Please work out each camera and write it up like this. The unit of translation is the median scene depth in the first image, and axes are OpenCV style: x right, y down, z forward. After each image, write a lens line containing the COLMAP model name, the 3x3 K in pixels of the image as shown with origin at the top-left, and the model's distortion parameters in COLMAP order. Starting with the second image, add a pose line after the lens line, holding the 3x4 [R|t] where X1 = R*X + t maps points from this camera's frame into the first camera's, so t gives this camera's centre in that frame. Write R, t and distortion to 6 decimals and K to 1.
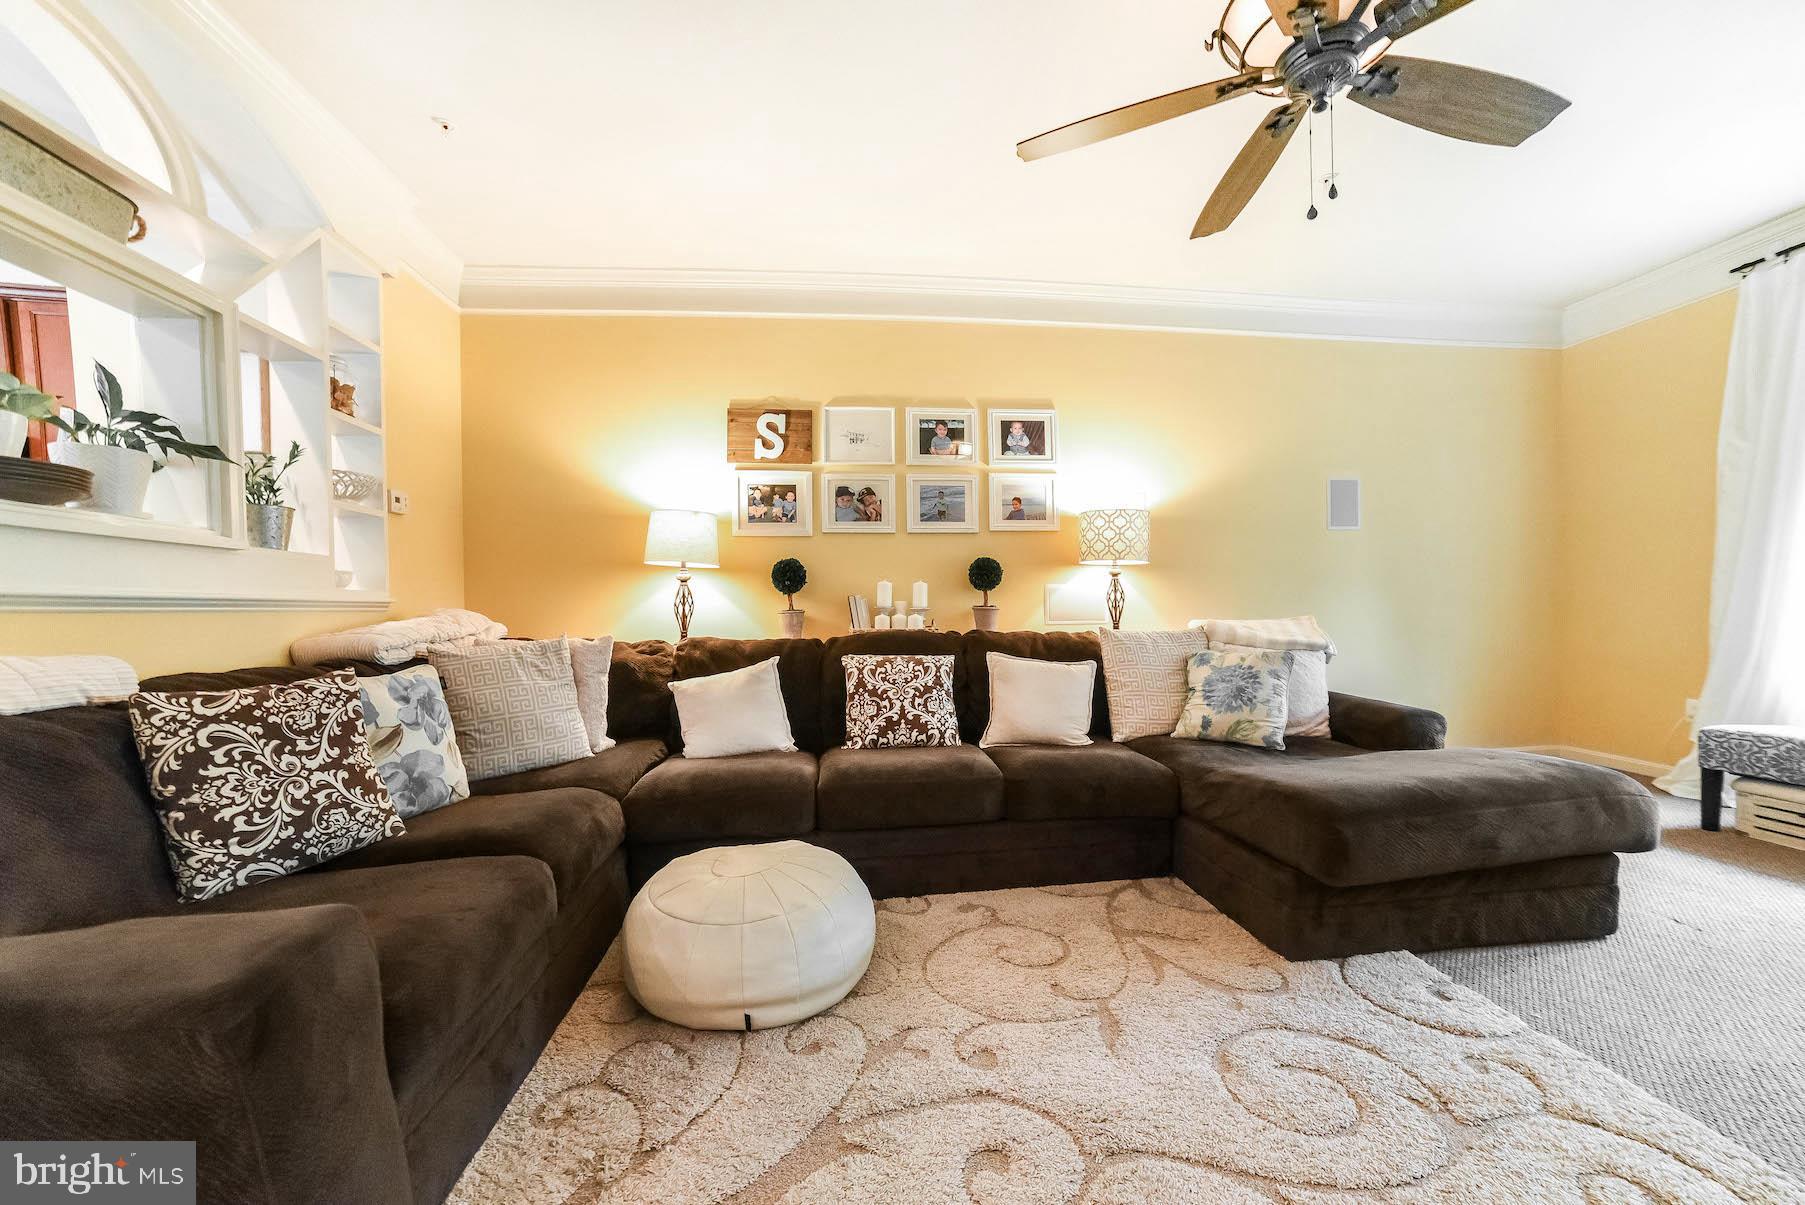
lens RADIAL K [[719.2, 0, 908.1], [0, 719.2, 617.9], [0, 0, 1]] dist [-0.086301, 0.040923]
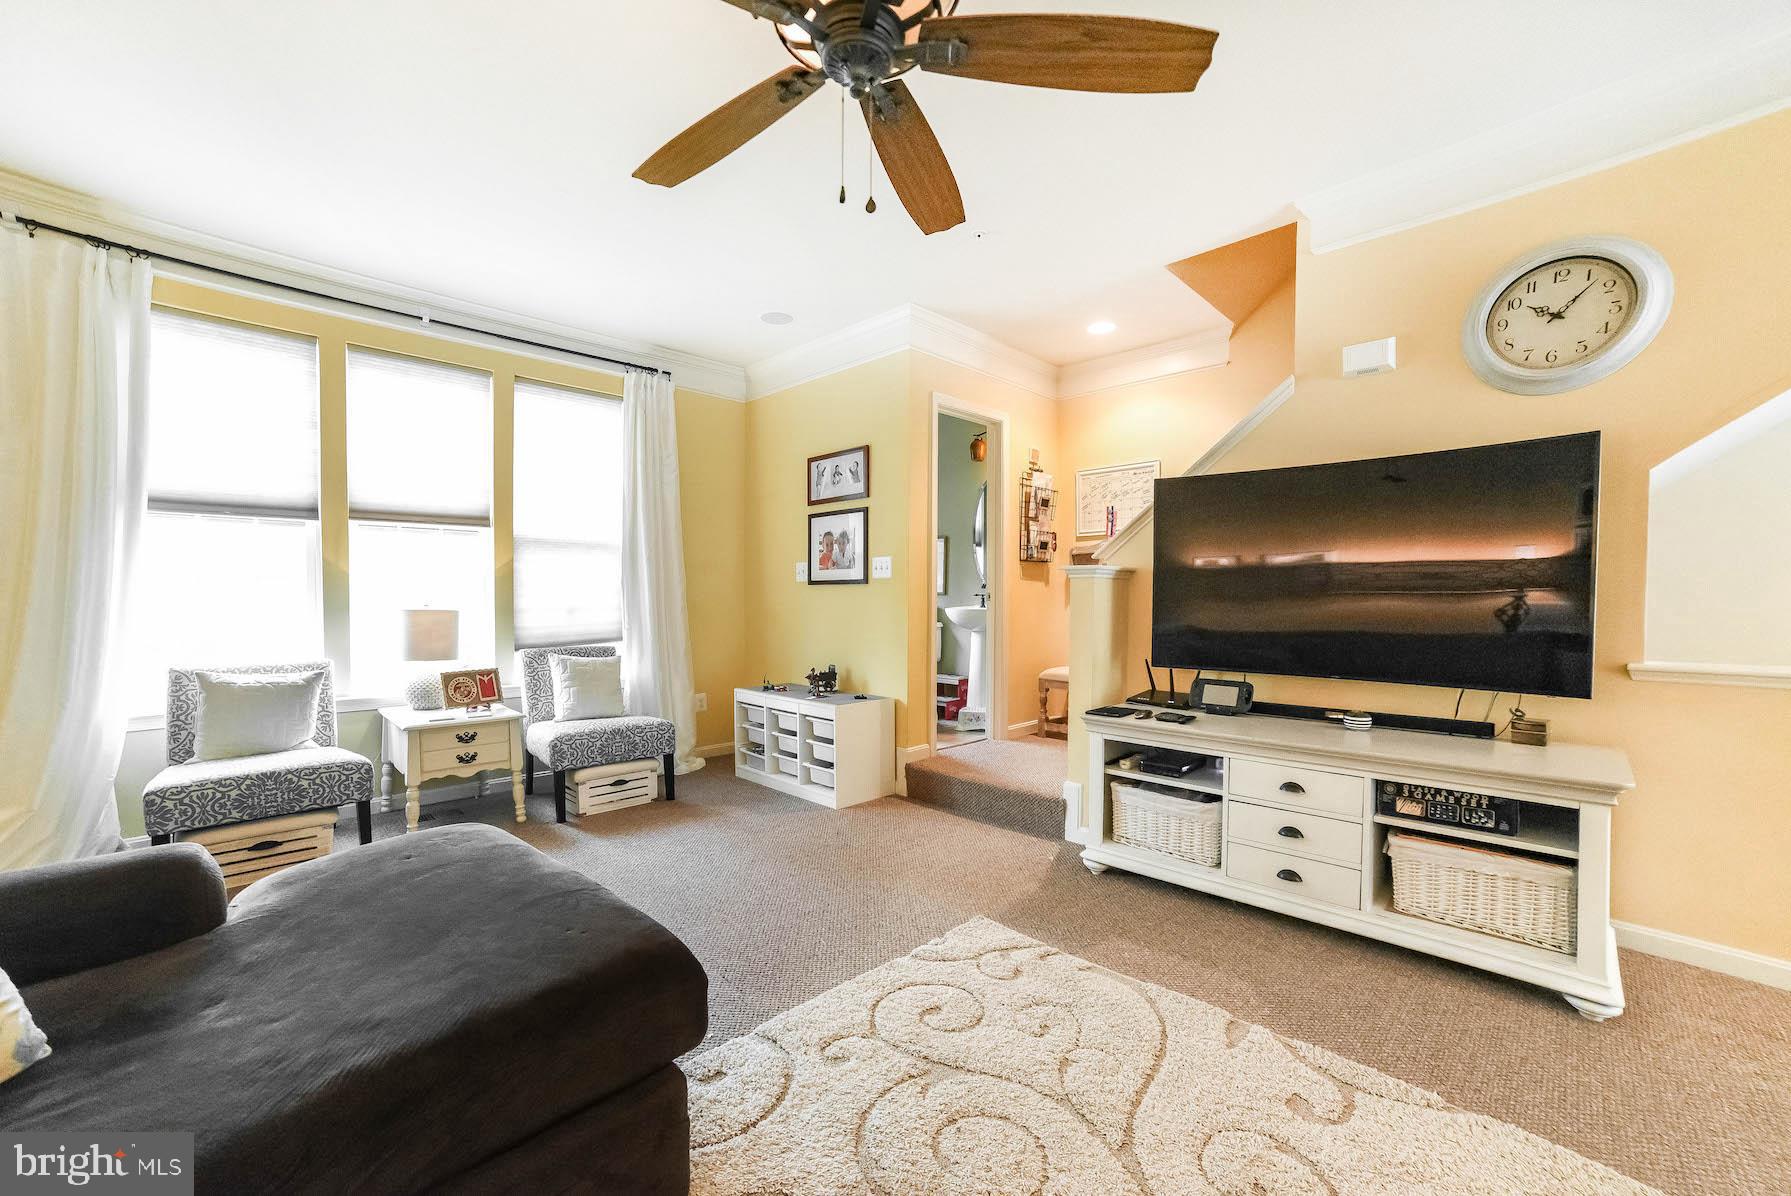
lens RADIAL K [[713.6, 0, 901.1], [0, 713.6, 613.3], [0, 0, 1]] dist [-0.086301, 0.040923]
pose [[-0.618891, -0.004721, 0.785463, -0.068500], [0.021384, 0.999510, 0.022857, -0.056721], [-0.785186, 0.030943, -0.618487, 0.816254]]
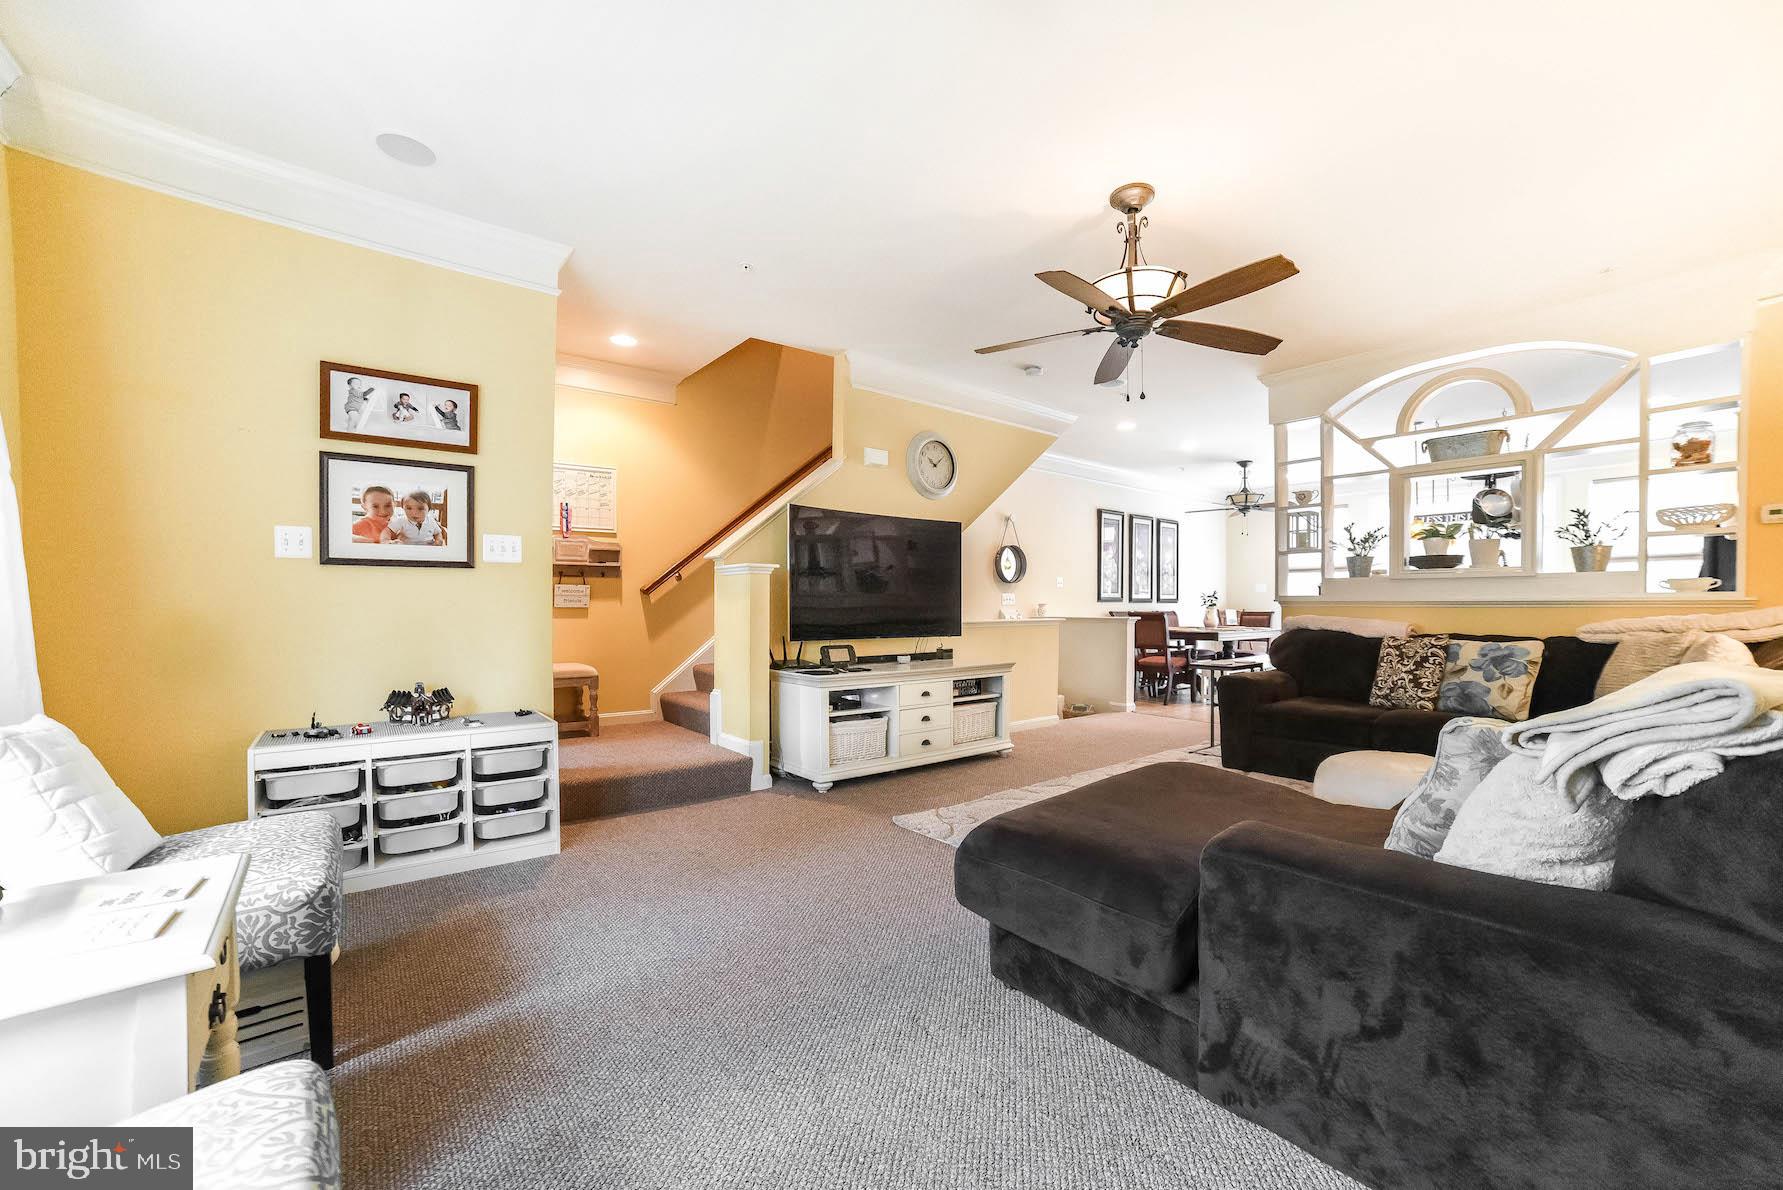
lens RADIAL K [[710.4, 0, 897.1], [0, 710.4, 610.2], [0, 0, 1]] dist [-0.086301, 0.040923]
pose [[-0.850478, 0.018035, -0.525701, 1.151194], [0.004952, 0.999642, 0.026282, -0.045134], [0.525987, 0.019749, -0.850263, 1.225785]]
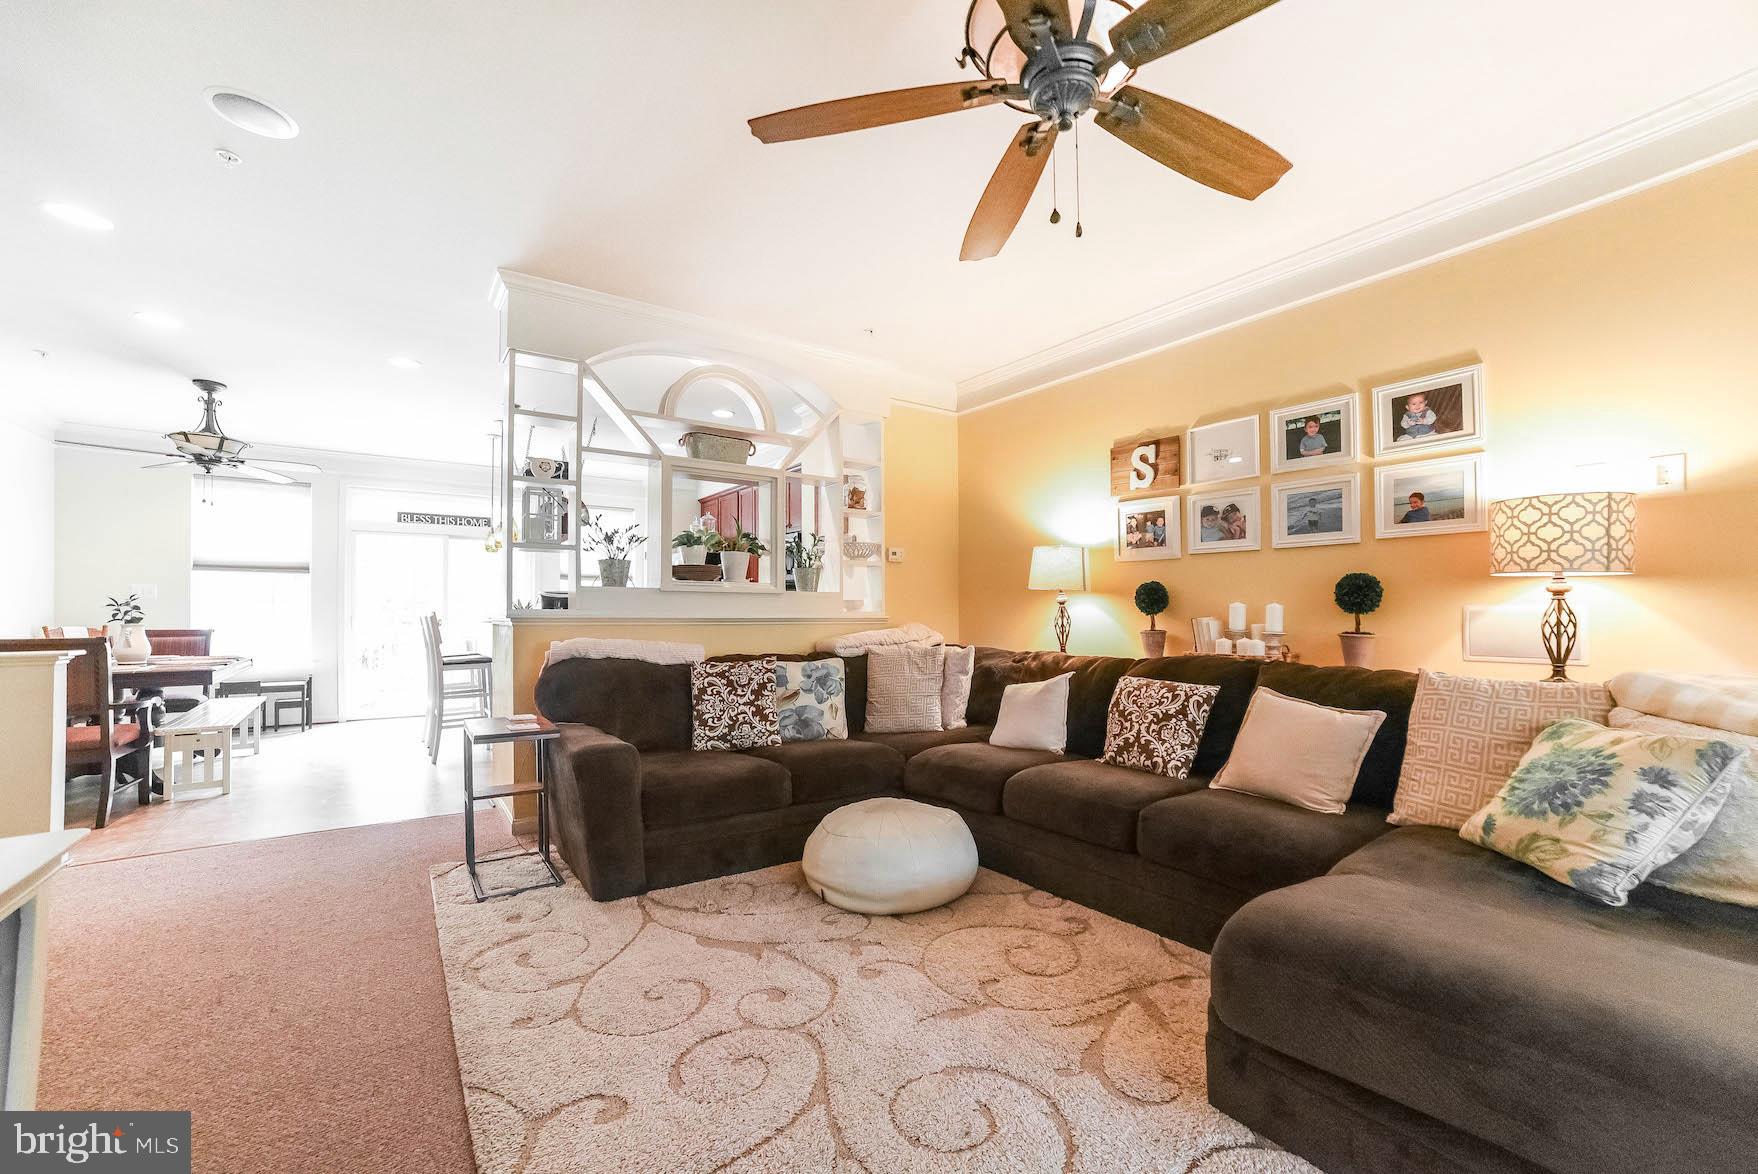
lens RADIAL K [[718.1, 0, 877.8], [0, 718.1, 602.3], [0, 0, 1]] dist [-0.093475, 0.044936]
pose [[0.477499, 0.000342, -0.878632, 0.705215], [-0.019501, 0.999758, -0.010209, -0.041969], [0.878416, 0.022009, 0.477390, 0.184300]]
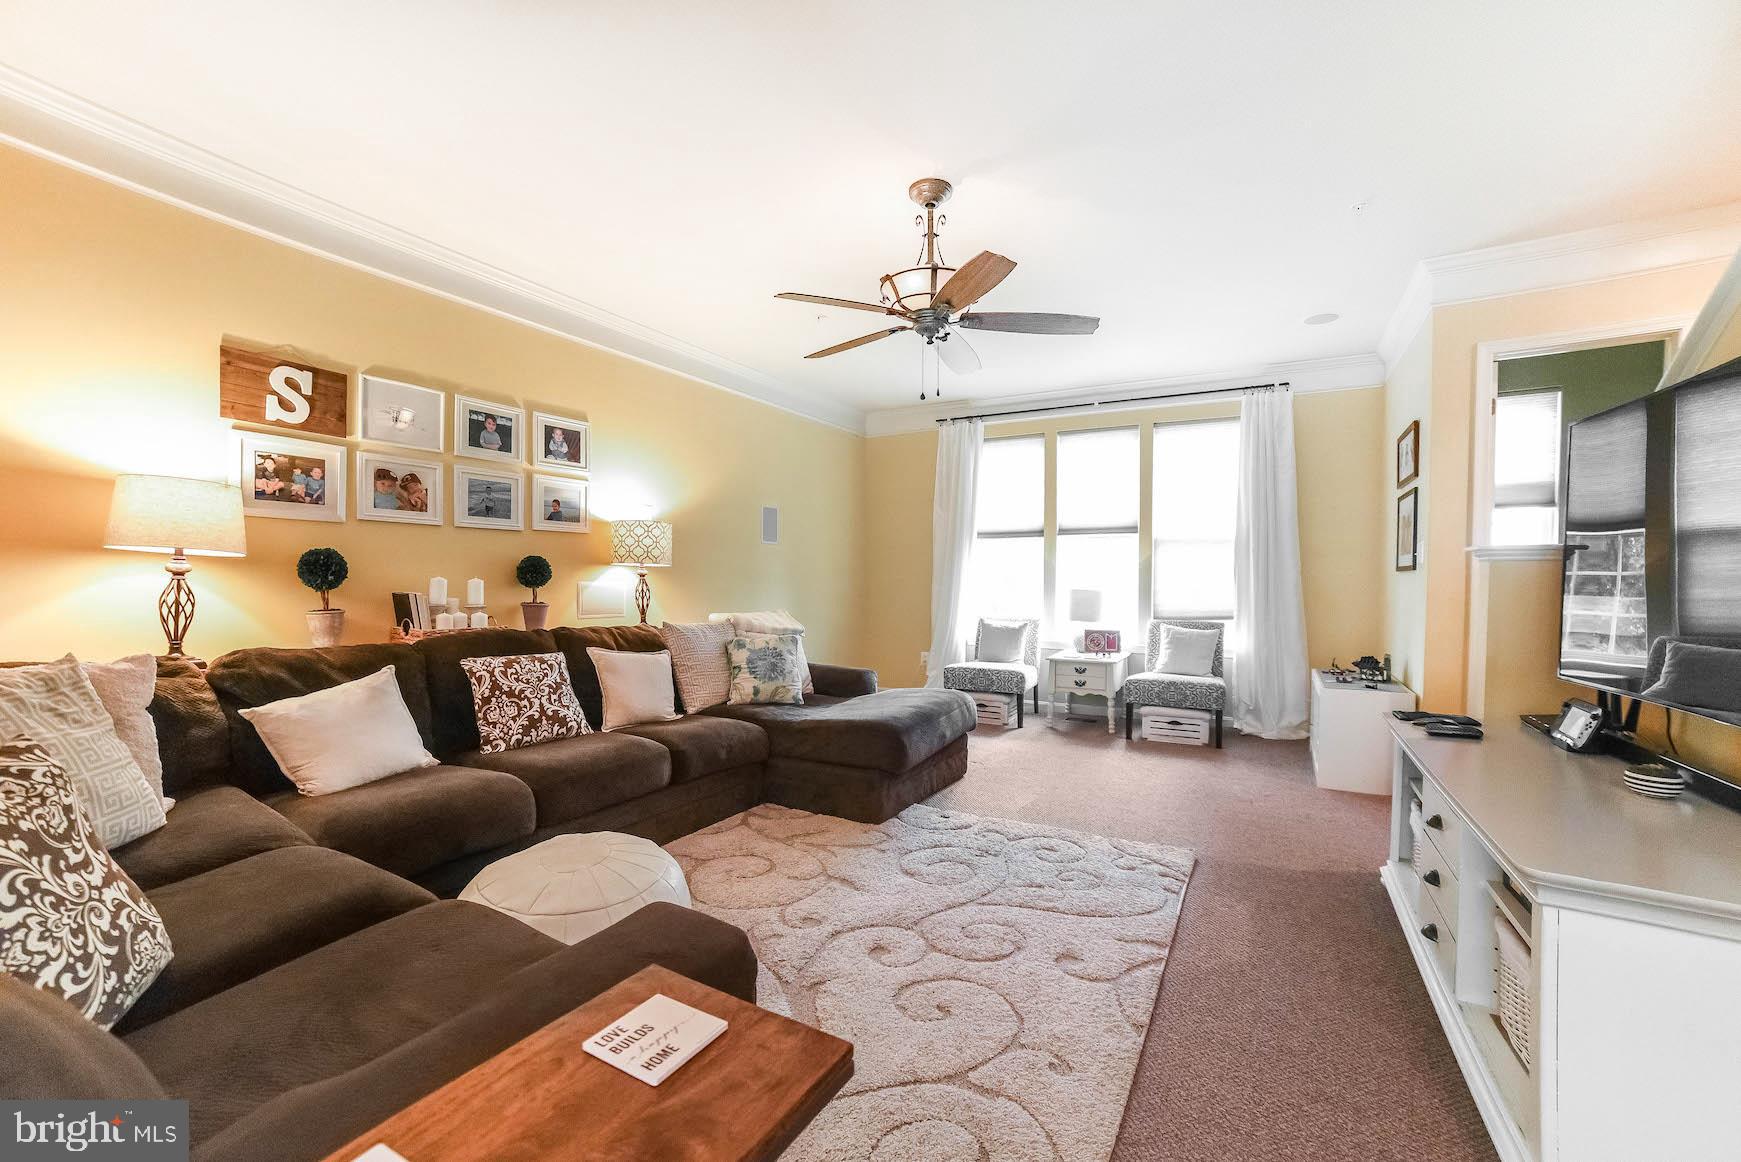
lens RADIAL K [[717.3, 0, 879.8], [0, 717.3, 591.3], [0, 0, 1]] dist [-0.081859, 0.041895]
pose [[0.588733, 0.005480, 0.808309, -0.550178], [-0.001080, 0.999981, -0.005992, -0.035571], [-0.808327, 0.002655, 0.588728, -0.004932]]
